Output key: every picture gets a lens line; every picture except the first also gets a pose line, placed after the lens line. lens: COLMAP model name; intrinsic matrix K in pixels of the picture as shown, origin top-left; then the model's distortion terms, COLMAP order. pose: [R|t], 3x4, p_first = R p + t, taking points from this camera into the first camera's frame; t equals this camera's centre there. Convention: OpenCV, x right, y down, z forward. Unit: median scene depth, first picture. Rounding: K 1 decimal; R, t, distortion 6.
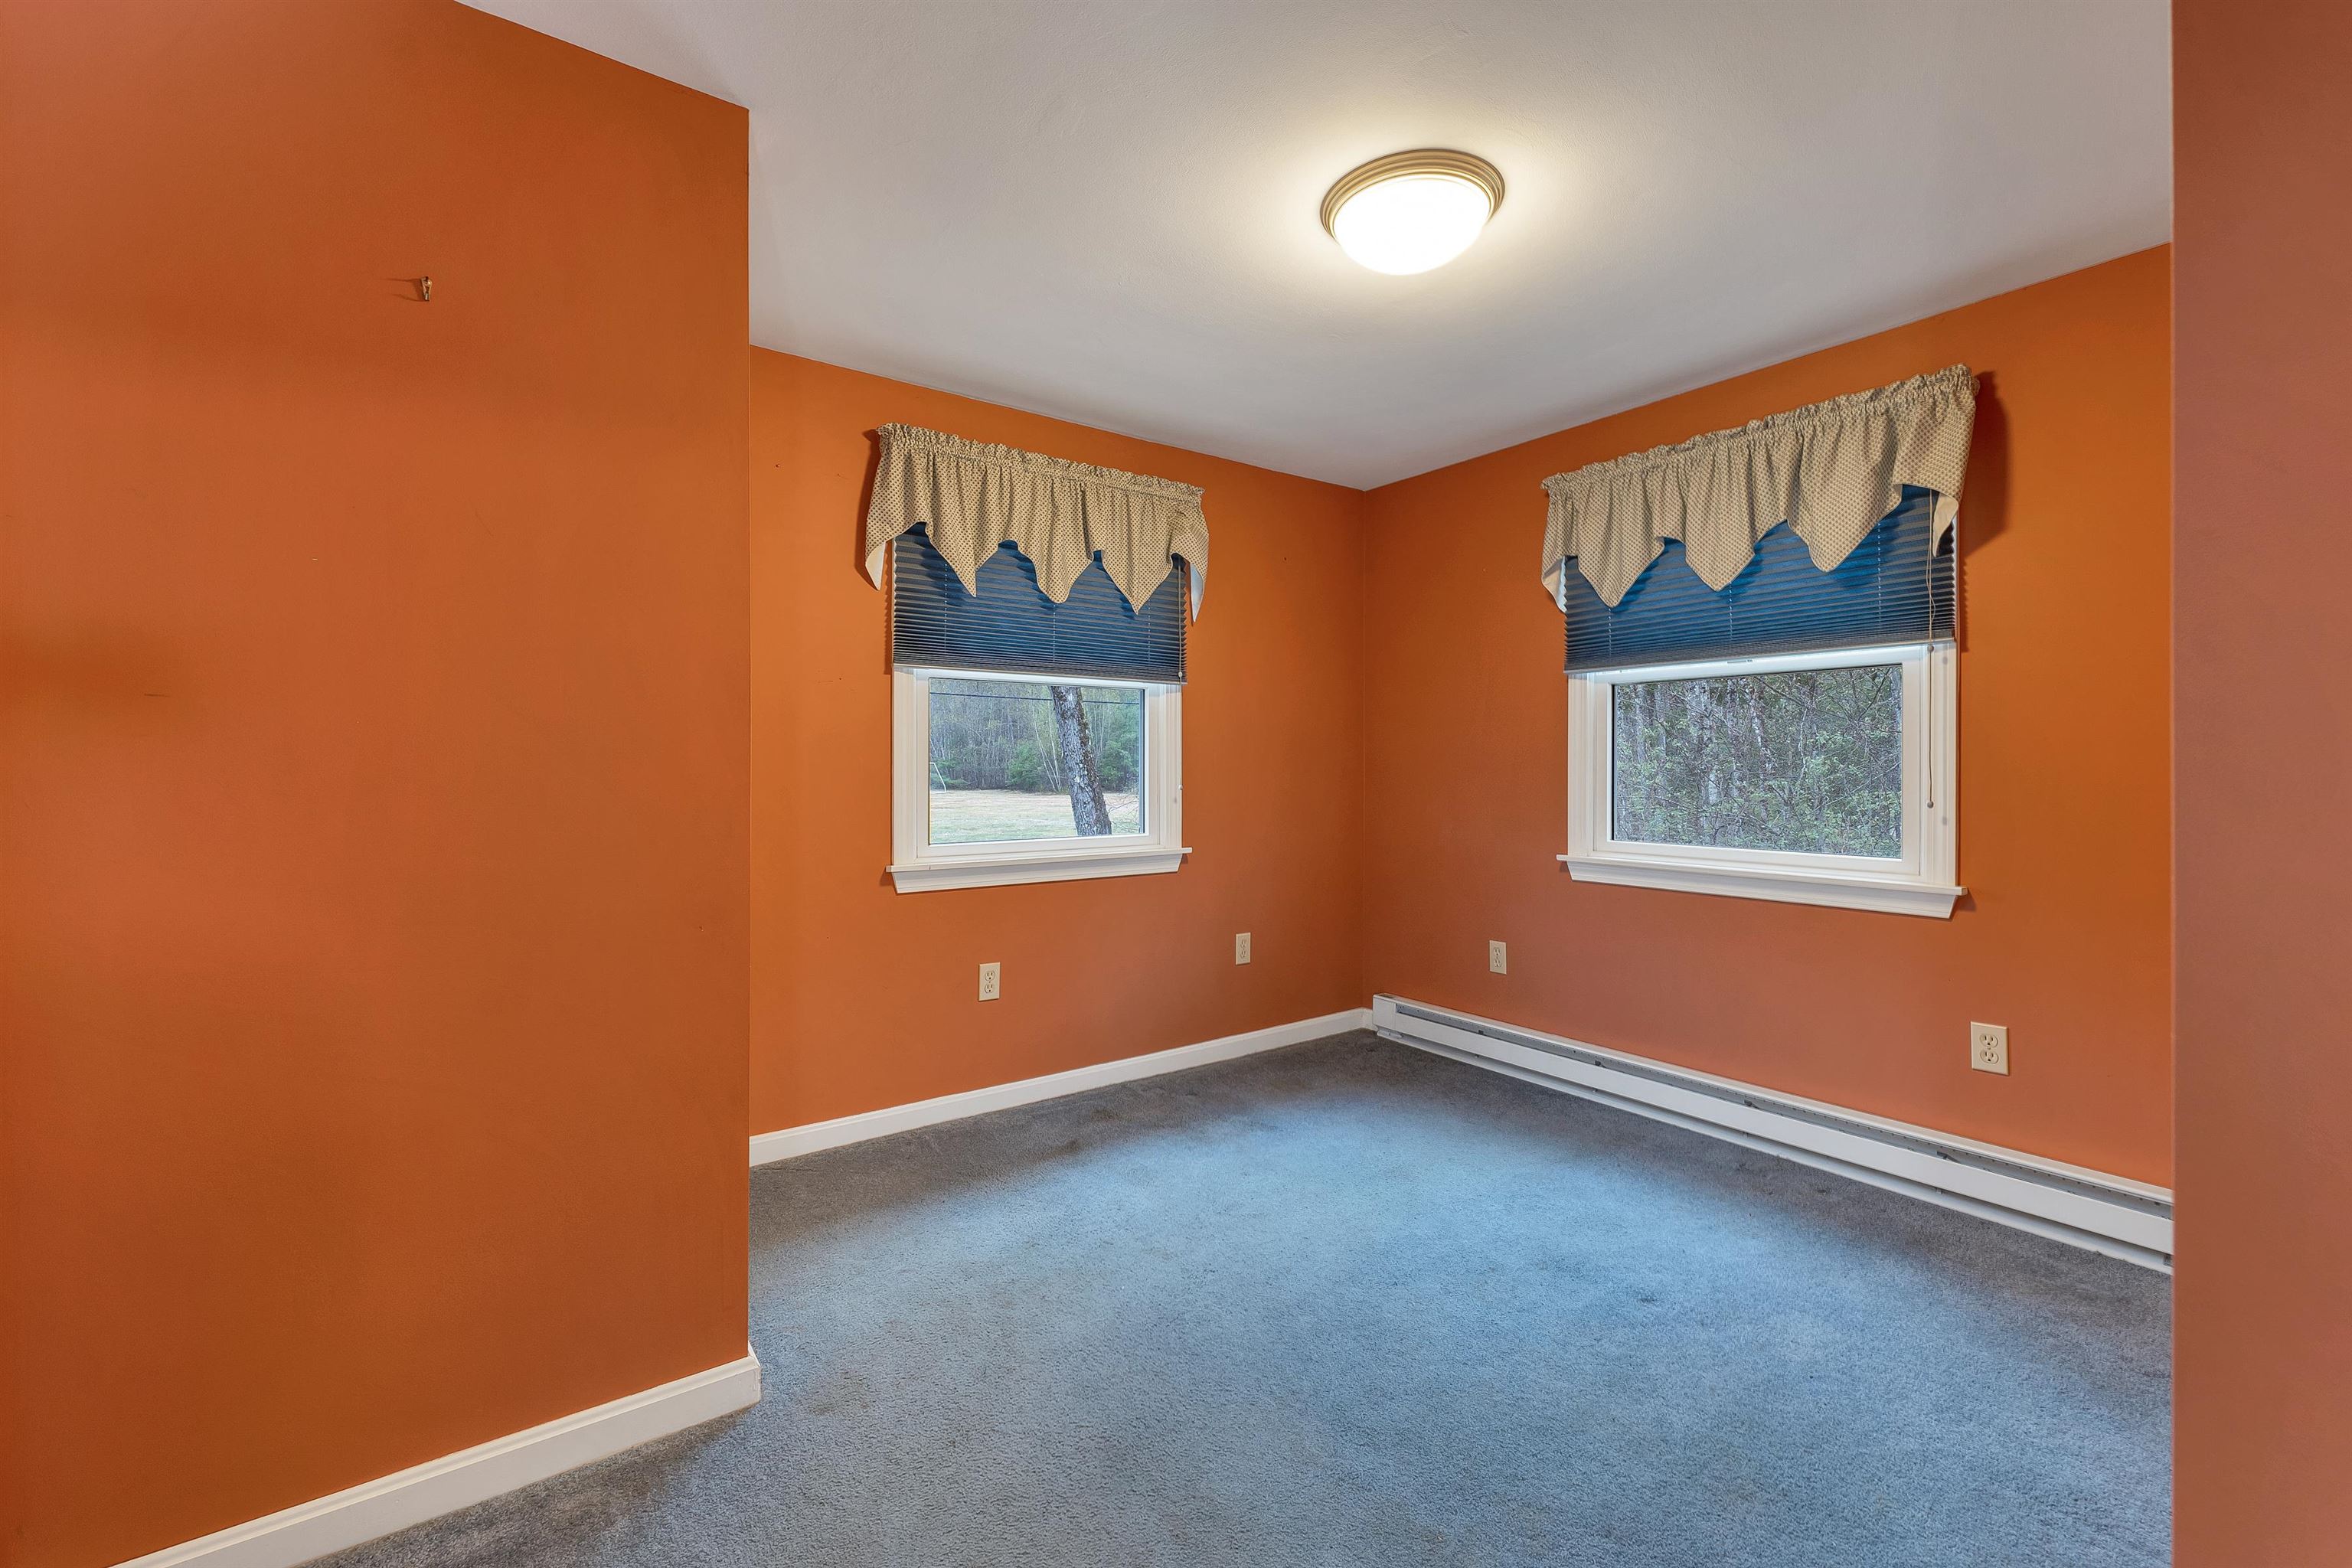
lens RADIAL K [[964.6, 0, 1176.0], [0, 964.6, 784.0], [0, 0, 1]] dist [0.000331, 0.000031]
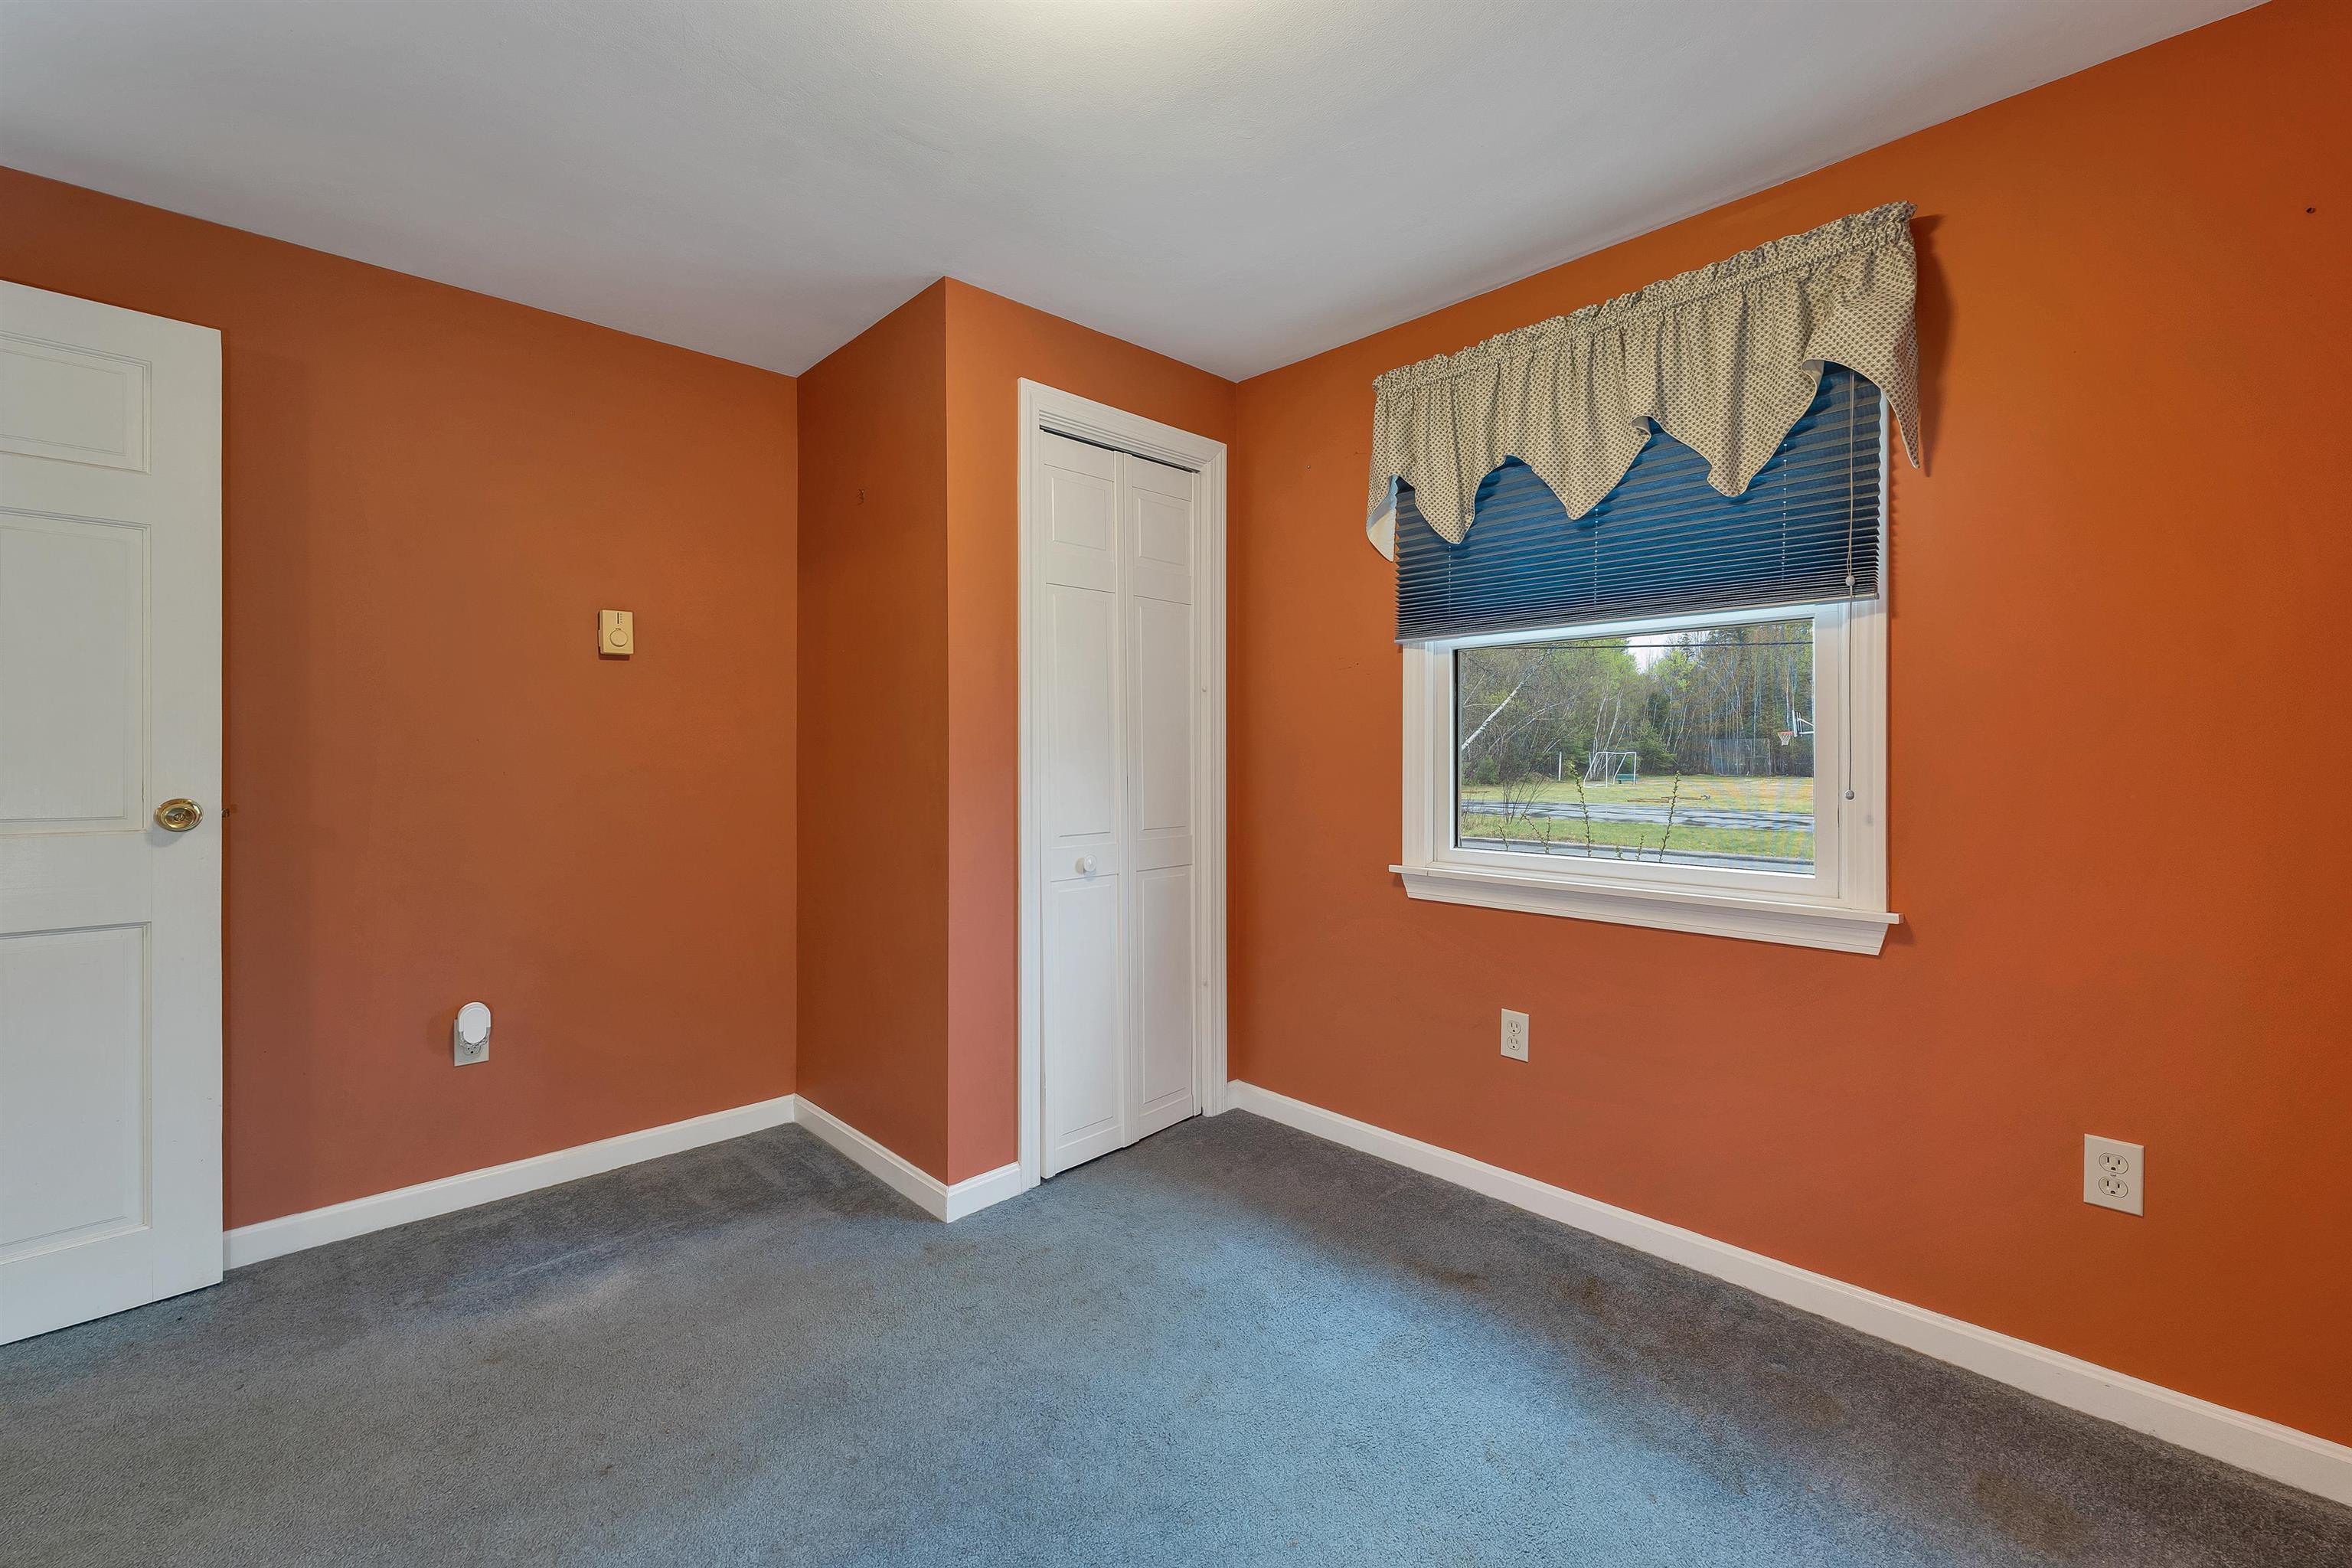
lens RADIAL K [[967.9, 0, 1181.2], [0, 967.9, 767.5], [0, 0, 1]] dist [0.000587, 0.000235]
pose [[0.140093, 0.011035, -0.990077, 0.527532], [-0.015601, 0.999838, 0.008936, -0.010909], [0.990015, 0.014194, 0.140243, 0.621535]]
